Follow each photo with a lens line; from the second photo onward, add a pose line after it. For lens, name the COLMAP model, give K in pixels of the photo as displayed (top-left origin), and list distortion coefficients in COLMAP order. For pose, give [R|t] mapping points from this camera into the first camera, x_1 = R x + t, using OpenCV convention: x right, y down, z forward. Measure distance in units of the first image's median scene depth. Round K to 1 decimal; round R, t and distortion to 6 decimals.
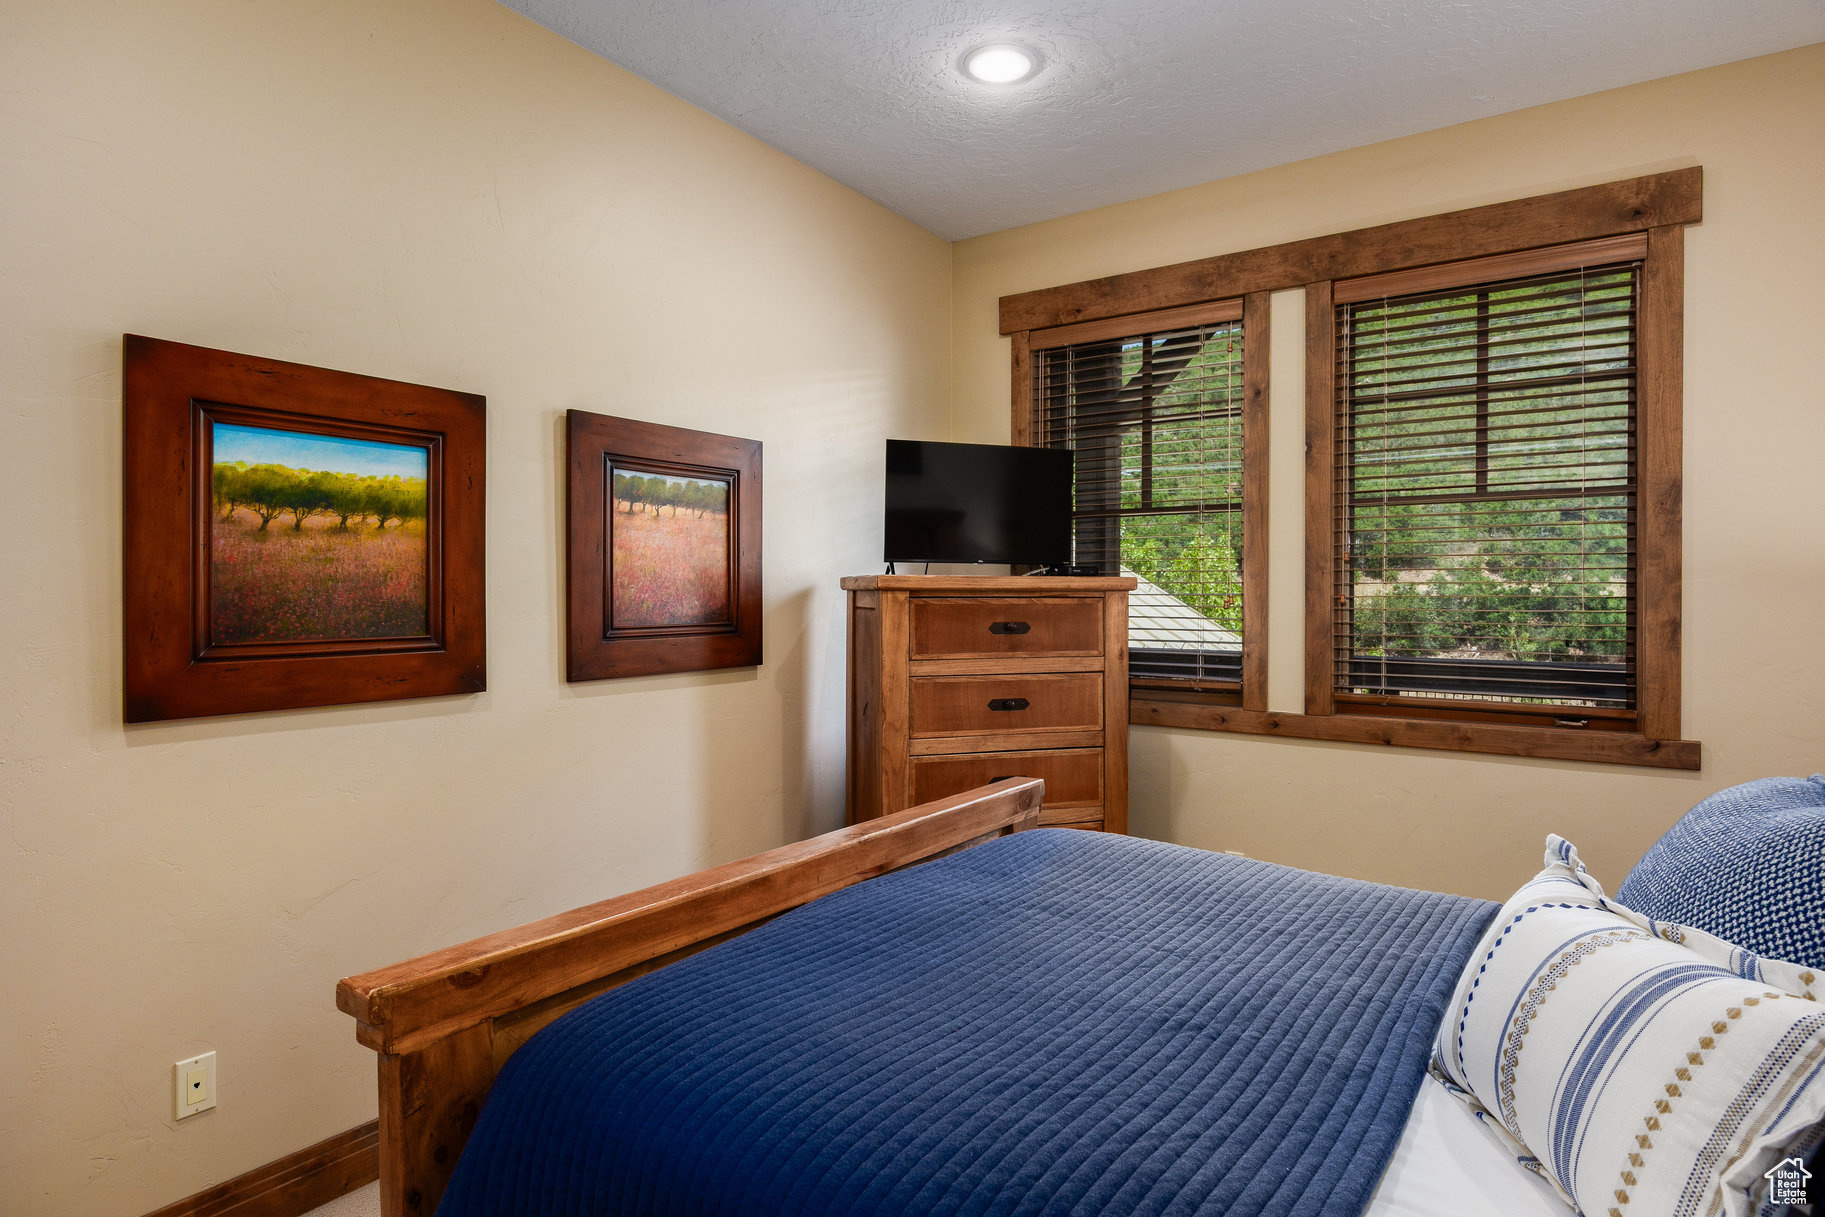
lens RADIAL K [[1026.7, 0, 928.7], [0, 1026.7, 601.7], [0, 0, 1]] dist [-0.000358, -0.002018]
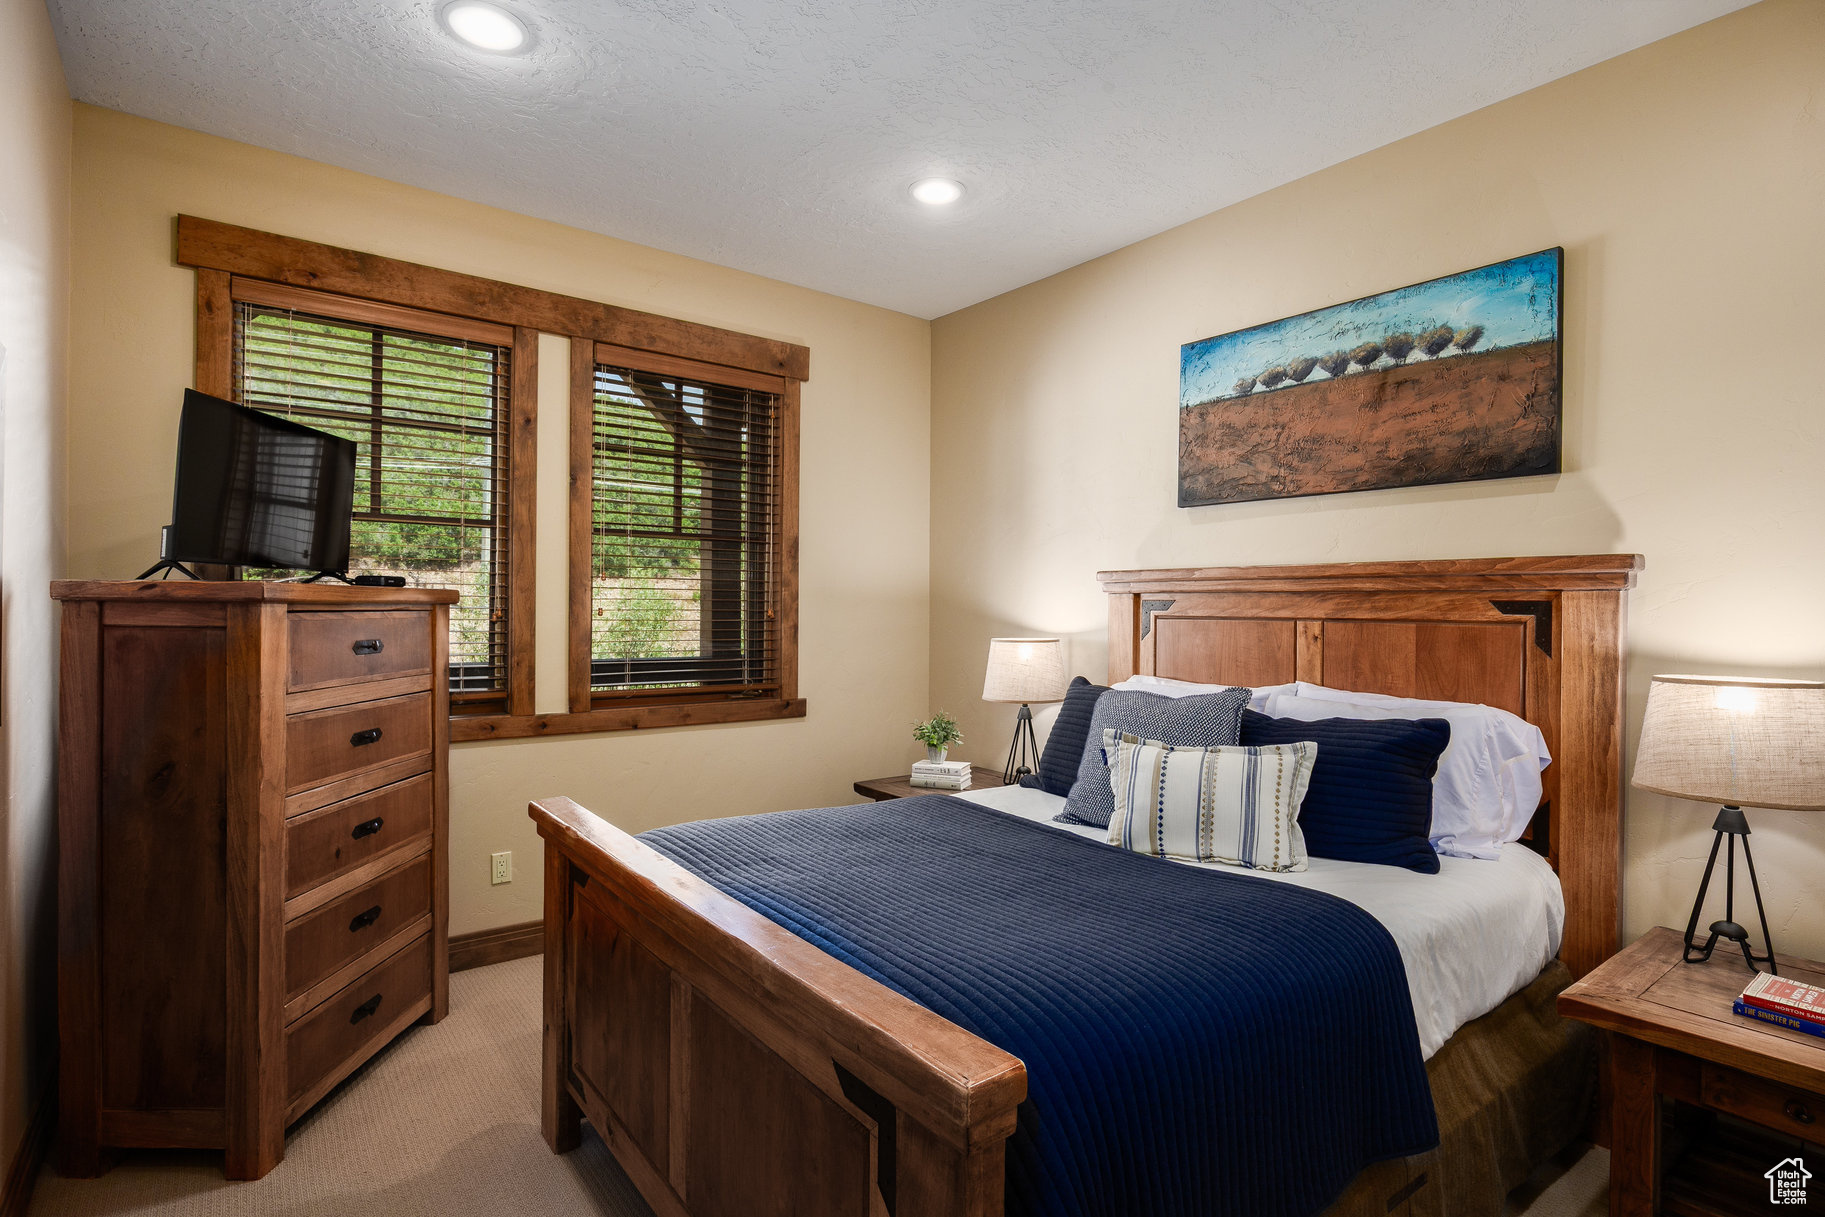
lens RADIAL K [[889.4, 0, 927.2], [0, 889.4, 620.6], [0, 0, 1]] dist [-0.006441, -0.000785]
pose [[0.304723, -0.011104, 0.952376, -0.464449], [-0.001195, 0.999927, 0.012041, -0.005204], [-0.952440, -0.004807, 0.304687, 0.327572]]
